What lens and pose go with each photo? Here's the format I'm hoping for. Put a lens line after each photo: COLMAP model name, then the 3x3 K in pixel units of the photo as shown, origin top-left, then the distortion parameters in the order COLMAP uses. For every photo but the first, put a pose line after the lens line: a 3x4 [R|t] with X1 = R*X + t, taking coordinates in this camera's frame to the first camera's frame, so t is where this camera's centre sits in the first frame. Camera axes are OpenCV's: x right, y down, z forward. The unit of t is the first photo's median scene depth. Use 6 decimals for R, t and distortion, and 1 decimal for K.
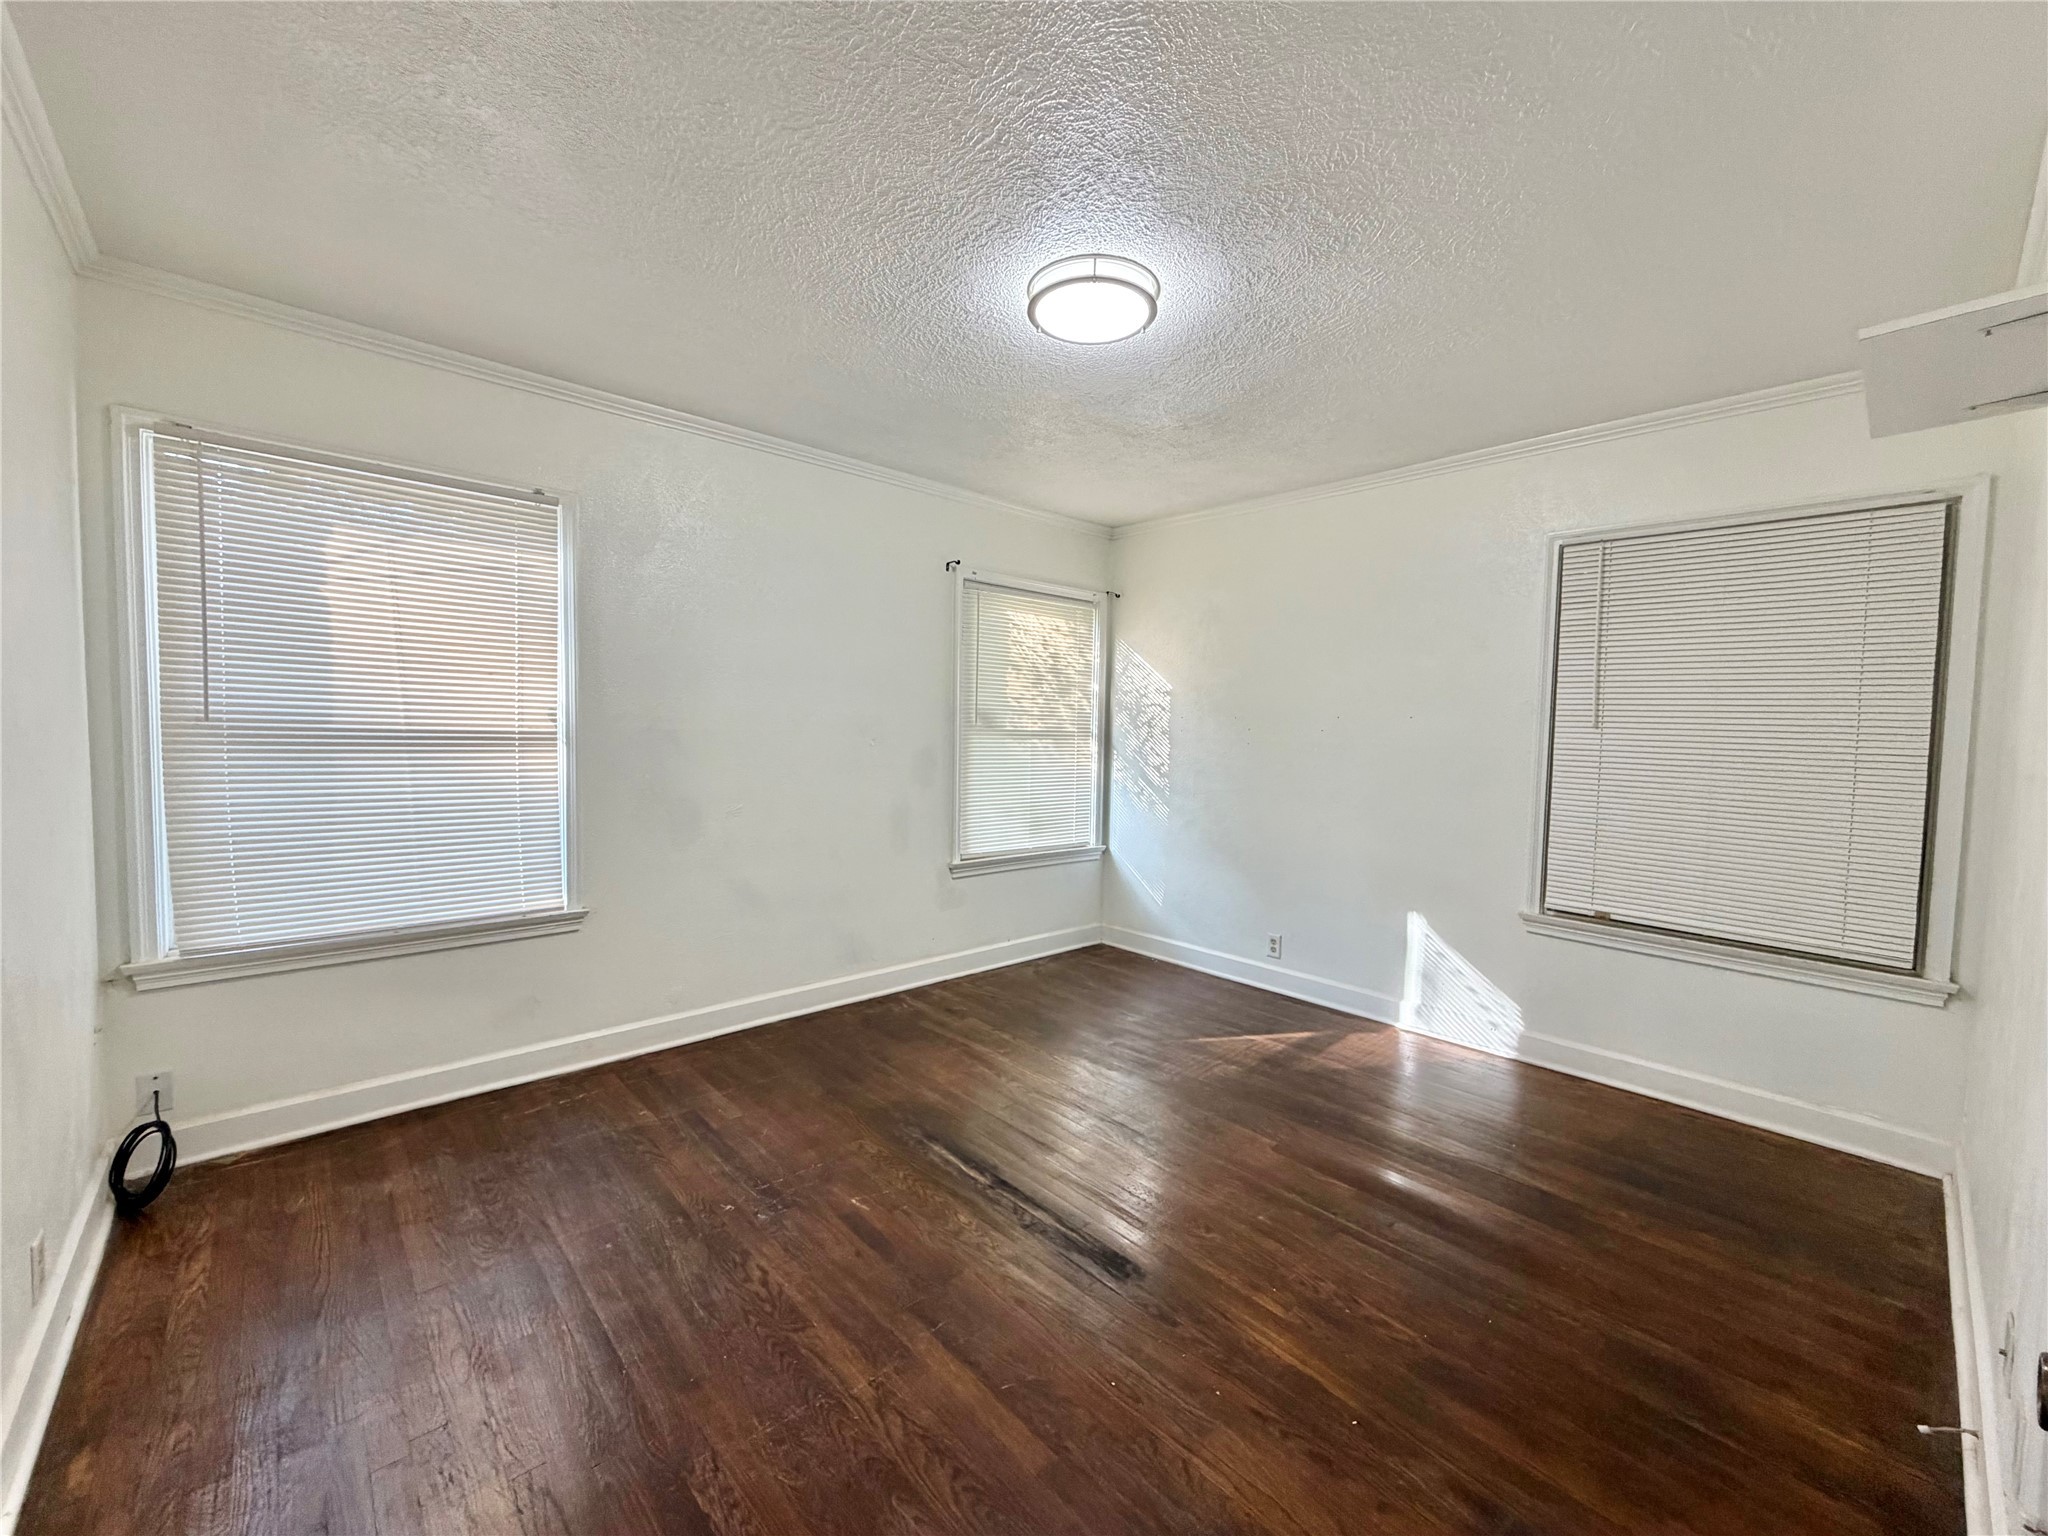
lens RADIAL K [[815.3, 0, 1018.4], [0, 815.3, 767.4], [0, 0, 1]] dist [0.001424, -0.000951]
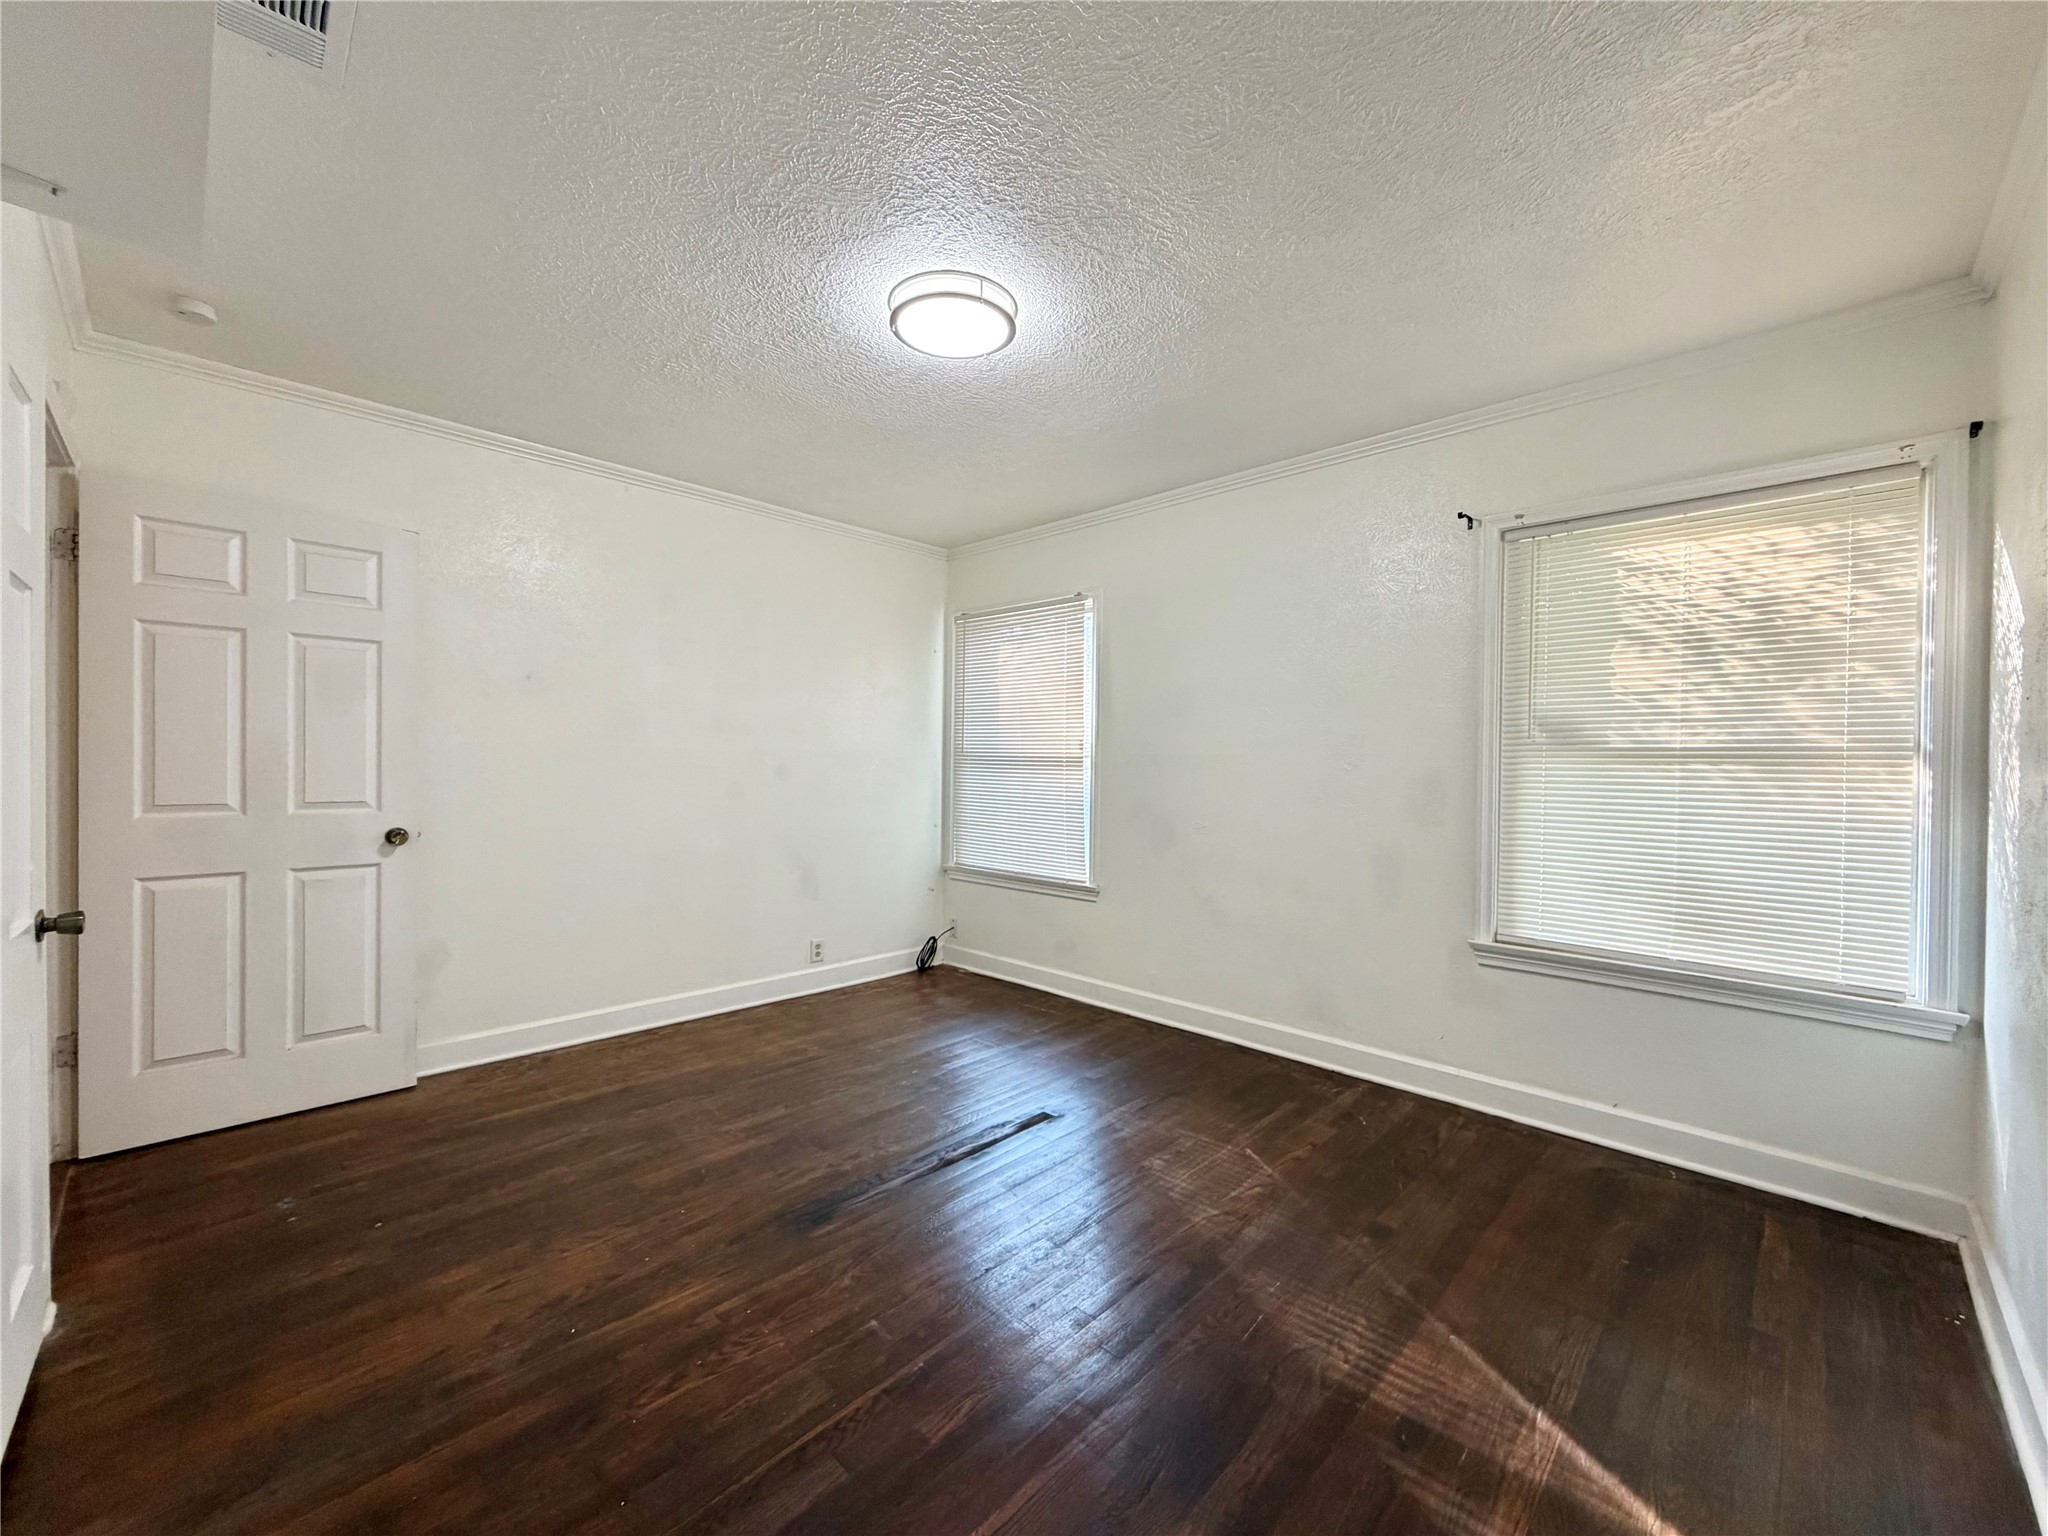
lens RADIAL K [[815.3, 0, 1017.9], [0, 815.3, 764.1], [0, 0, 1]] dist [0.001424, -0.000951]
pose [[0.056510, -0.018865, -0.998224, 0.594626], [-0.058810, 0.998023, -0.022191, 0.005553], [0.996668, 0.059960, 0.055289, 0.563893]]
